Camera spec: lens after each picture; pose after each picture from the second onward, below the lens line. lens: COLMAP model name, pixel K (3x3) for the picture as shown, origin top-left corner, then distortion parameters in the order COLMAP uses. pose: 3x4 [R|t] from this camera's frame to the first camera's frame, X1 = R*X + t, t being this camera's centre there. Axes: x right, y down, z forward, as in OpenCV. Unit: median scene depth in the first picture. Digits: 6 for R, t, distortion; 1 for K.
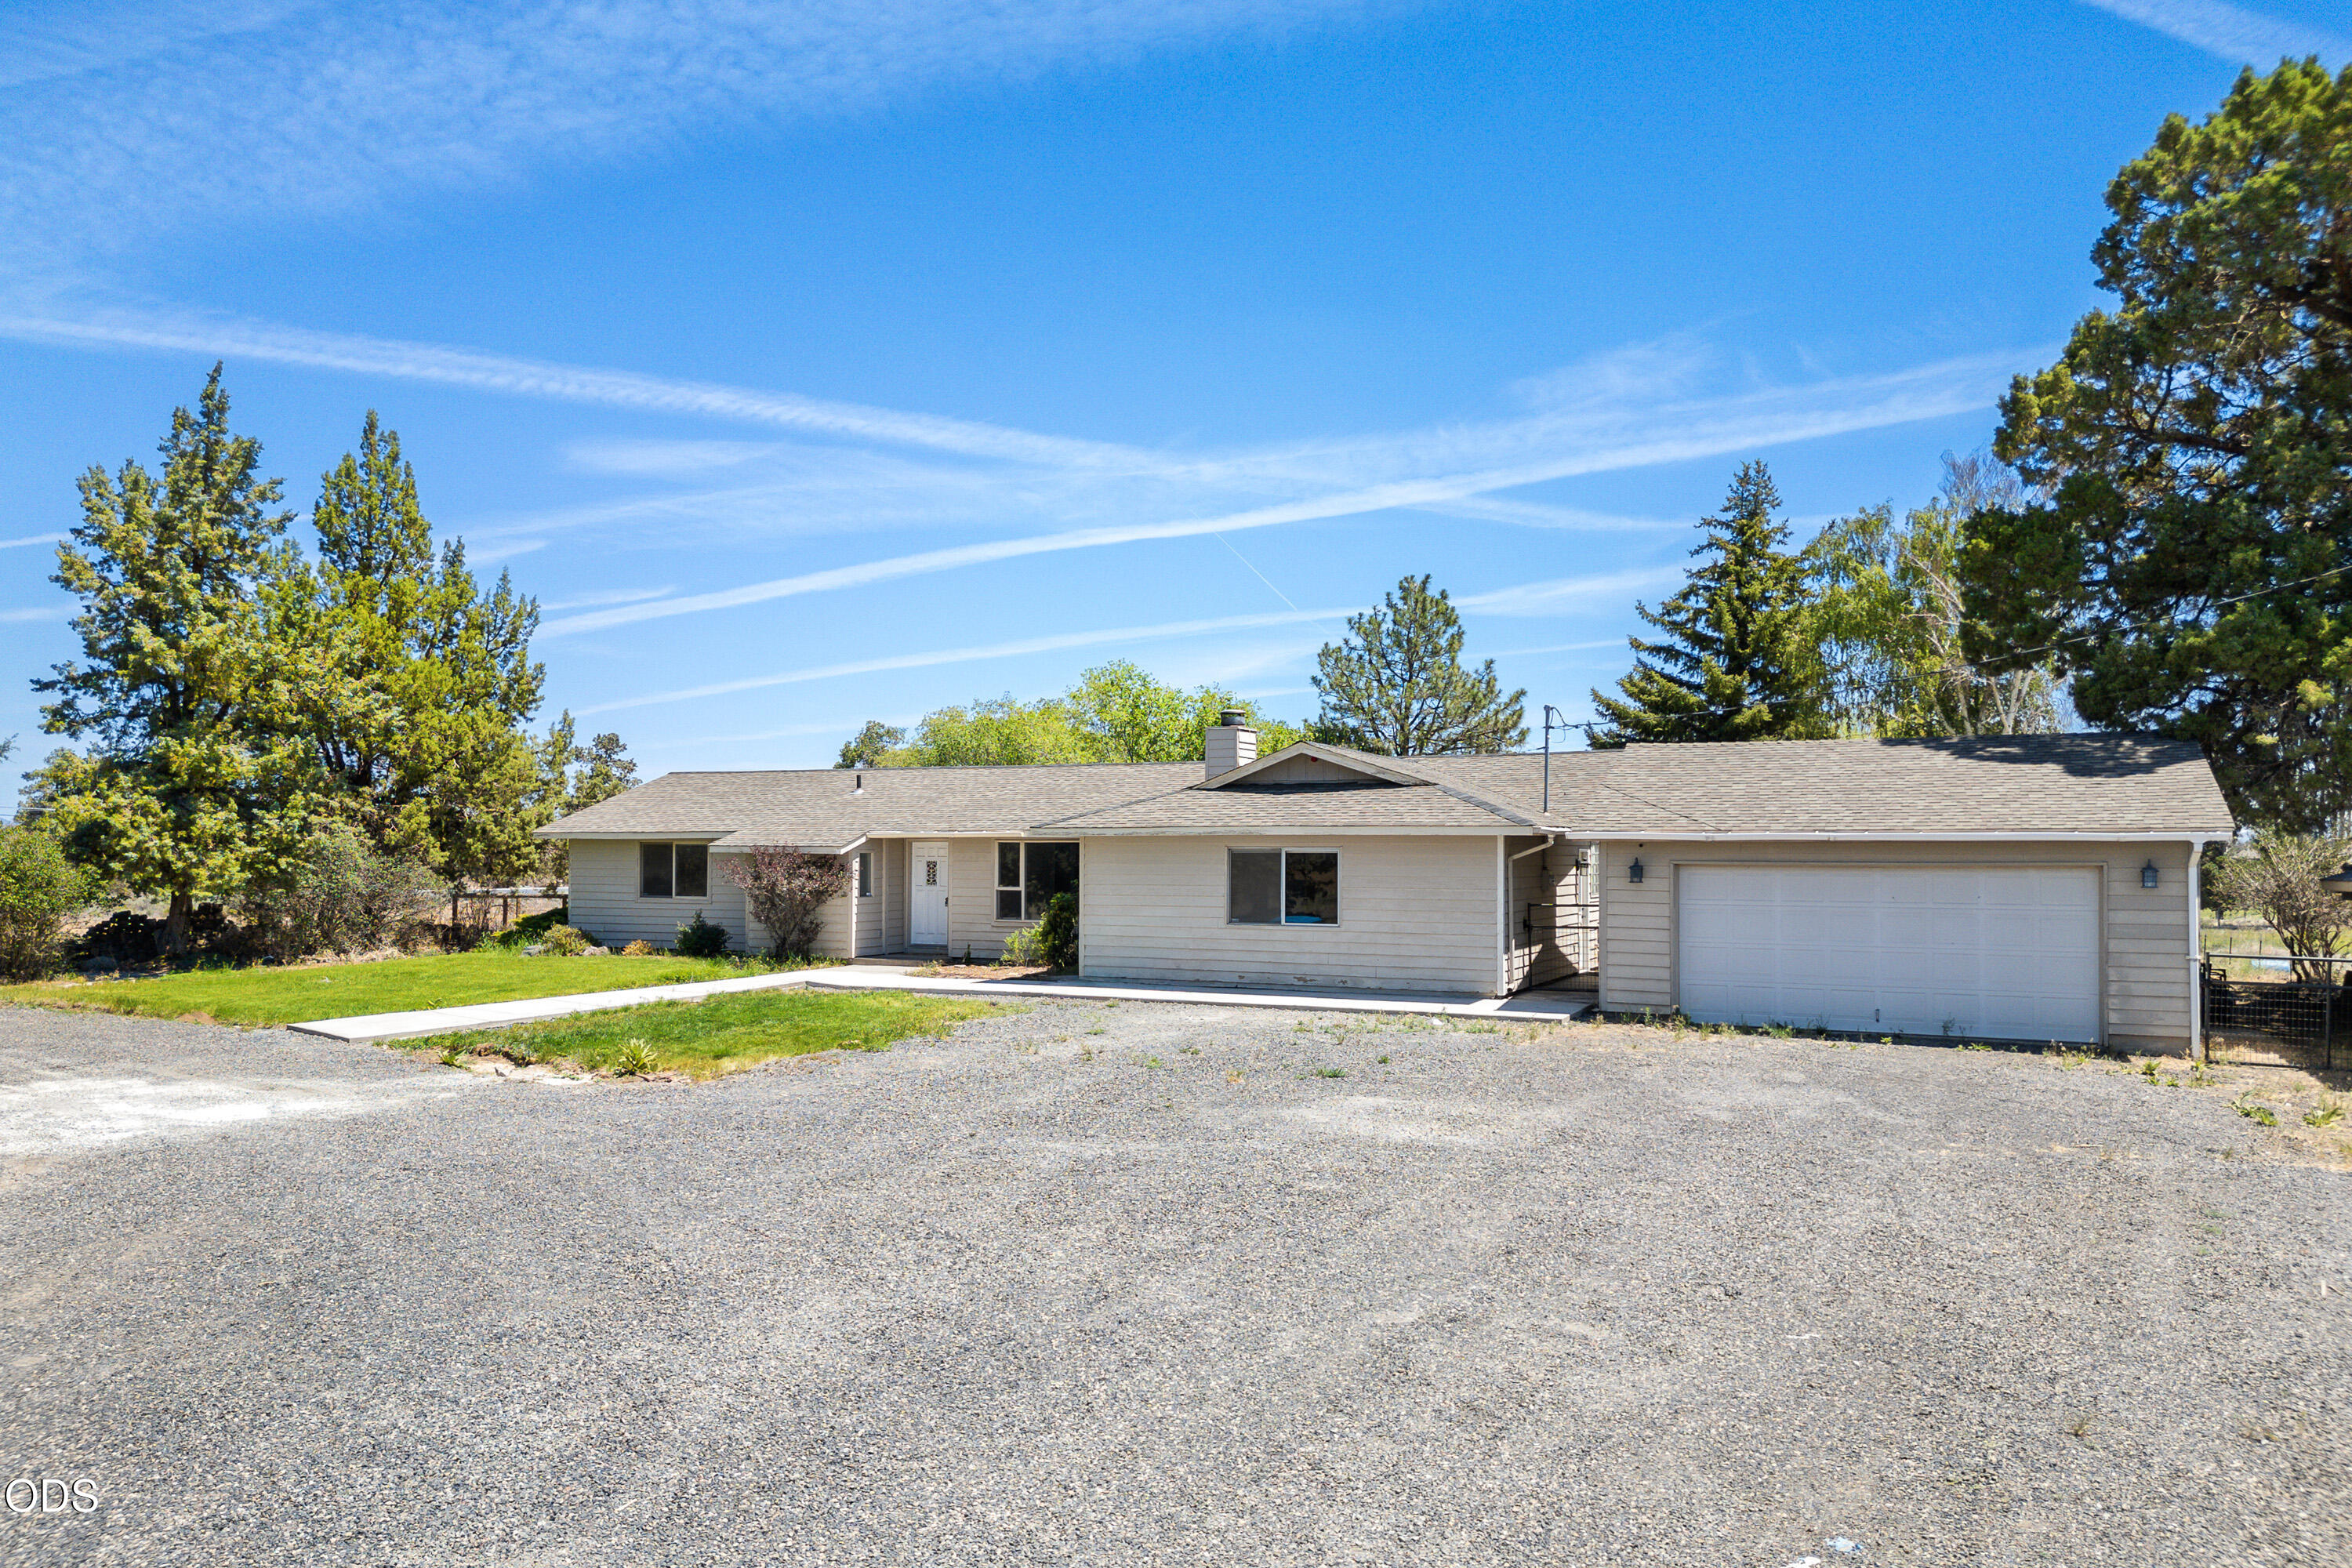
lens RADIAL K [[1667.6, 0, 1149.5], [0, 1667.6, 748.6], [0, 0, 1]] dist [0.100062, -0.123003]
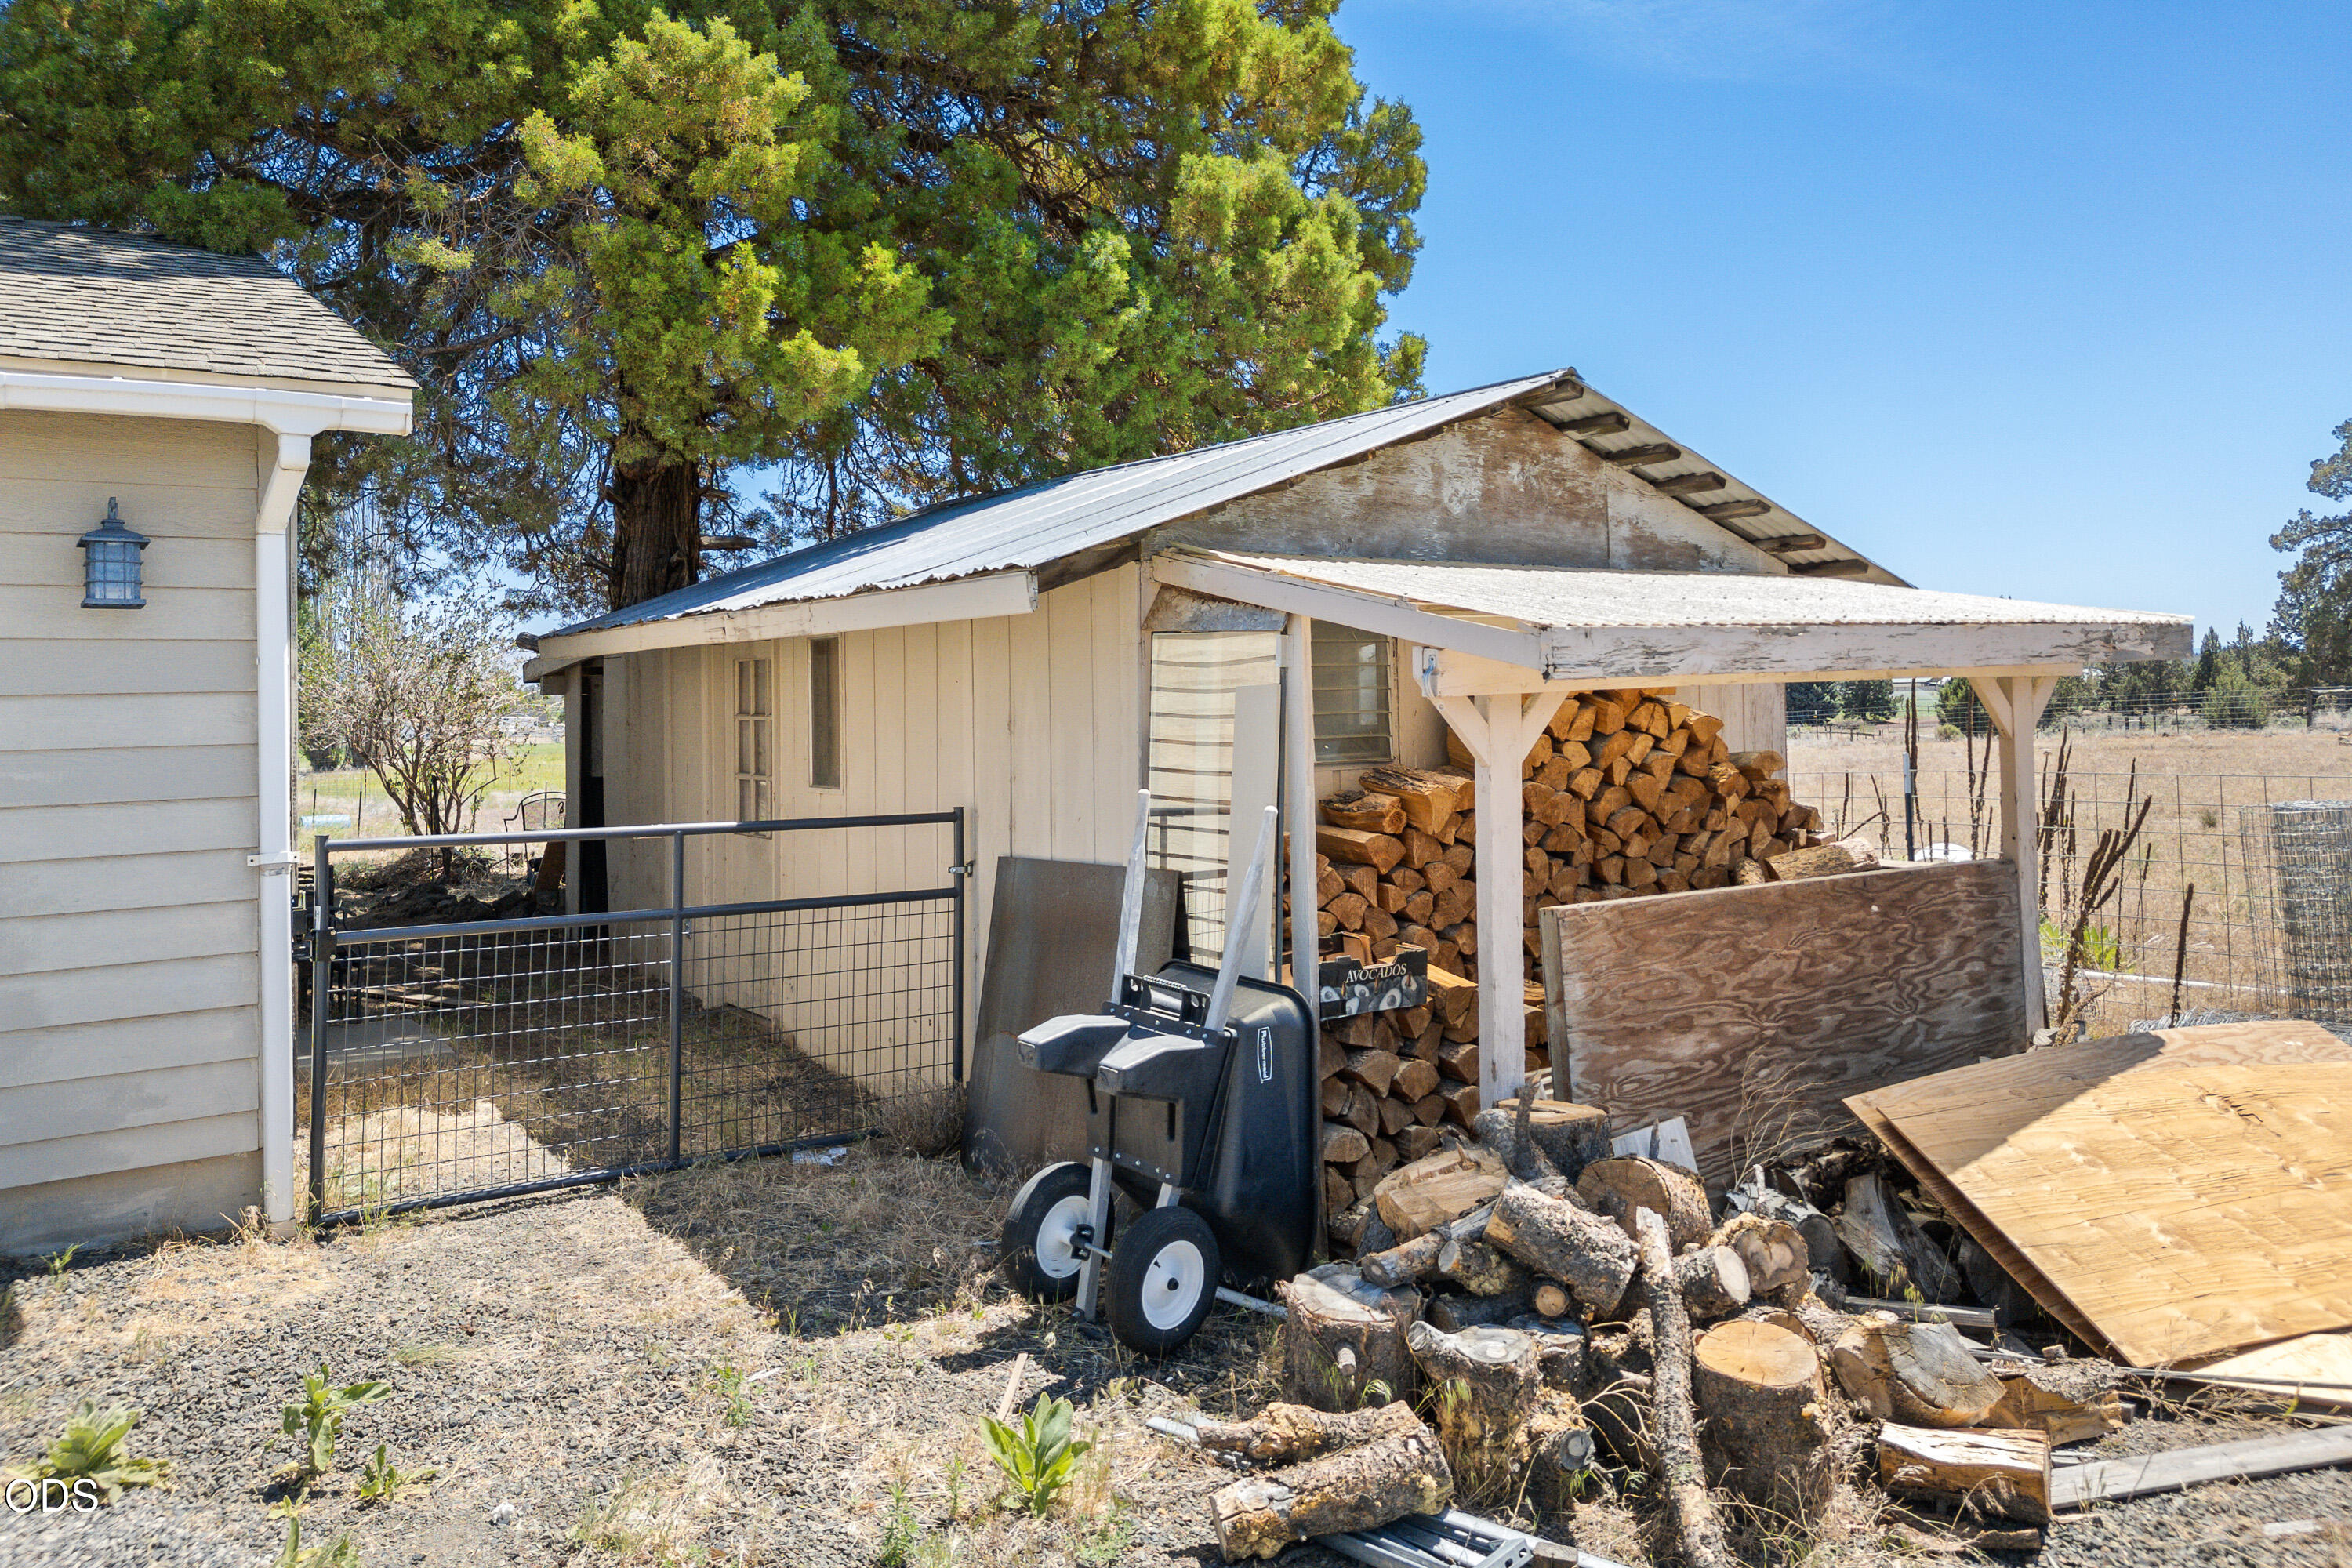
lens RADIAL K [[1667.6, 0, 1149.5], [0, 1667.6, 748.6], [0, 0, 1]] dist [0.100062, -0.123003]
pose [[0.491507, -0.029925, 0.870359, 0.337640], [-0.031269, 0.998159, 0.051977, 0.065245], [-0.870312, -0.052762, 0.489666, 0.564068]]
